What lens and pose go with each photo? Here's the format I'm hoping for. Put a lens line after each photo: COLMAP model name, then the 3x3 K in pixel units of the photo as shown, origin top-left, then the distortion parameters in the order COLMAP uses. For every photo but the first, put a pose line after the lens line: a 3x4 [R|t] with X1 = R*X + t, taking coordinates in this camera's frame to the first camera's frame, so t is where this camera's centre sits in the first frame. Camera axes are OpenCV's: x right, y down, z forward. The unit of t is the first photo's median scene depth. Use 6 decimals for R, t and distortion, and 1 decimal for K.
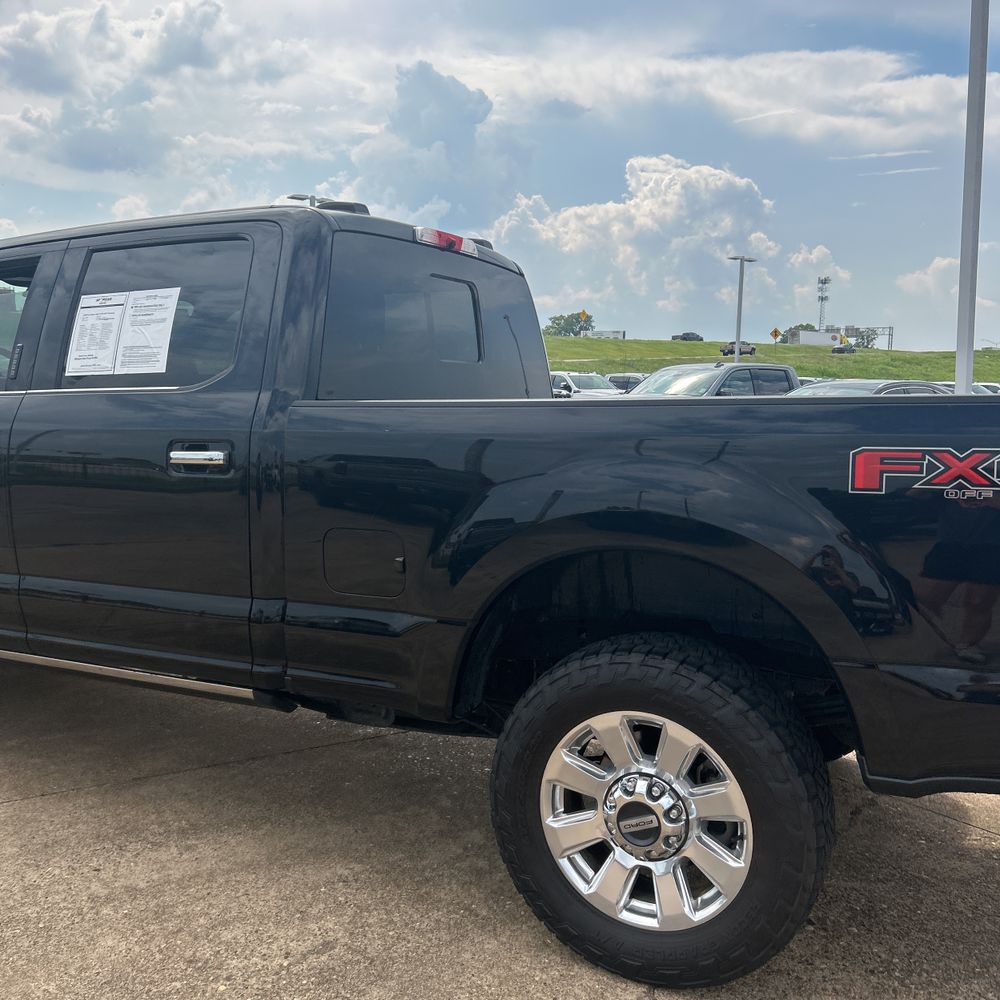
lens RADIAL K [[1028.6, 0, 498.1], [0, 1028.6, 515.5], [0, 0, 1]] dist [0.020364, 0.011415]
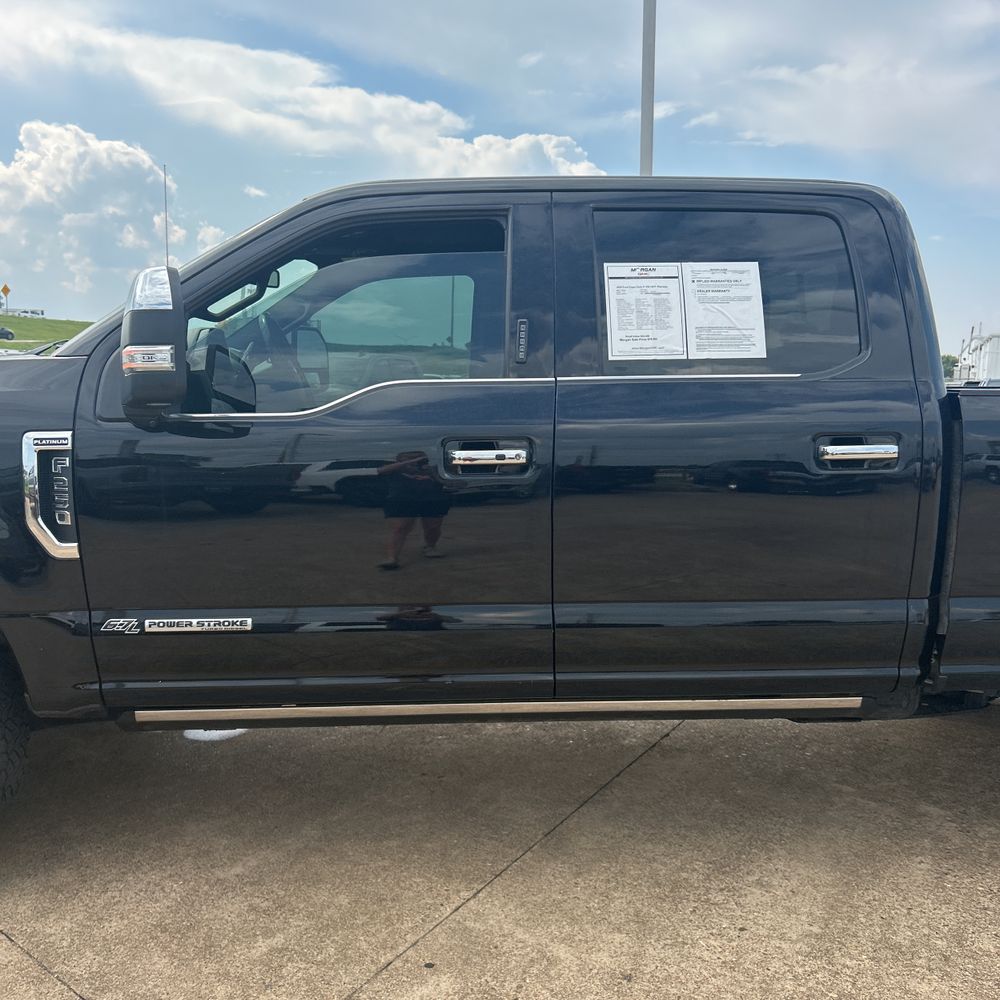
lens RADIAL K [[1014.0, 0, 498.6], [0, 1014.0, 527.8], [0, 0, 1]] dist [0.032638, -0.037057]
pose [[0.858243, -0.066772, 0.508882, -0.950555], [0.054697, 0.997754, 0.038670, -0.038628], [-0.510321, -0.005354, 0.859967, 0.356995]]
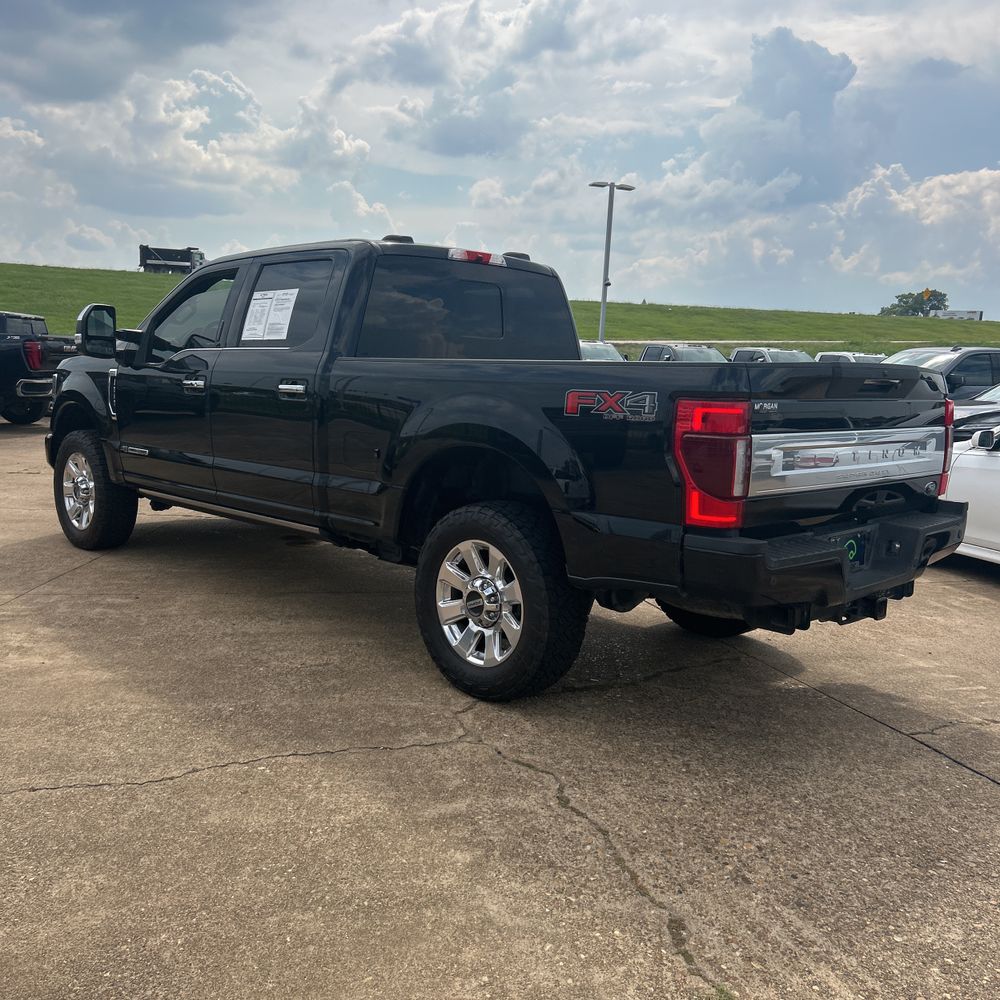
lens RADIAL K [[1002.3, 0, 497.5], [0, 1002.3, 510.2], [0, 0, 1]] dist [0.033237, -0.025095]
pose [[0.951040, 0.074773, -0.299886, 0.514152], [-0.068266, 0.997150, 0.032133, 0.064188], [0.301434, -0.010088, 0.953434, -0.465360]]
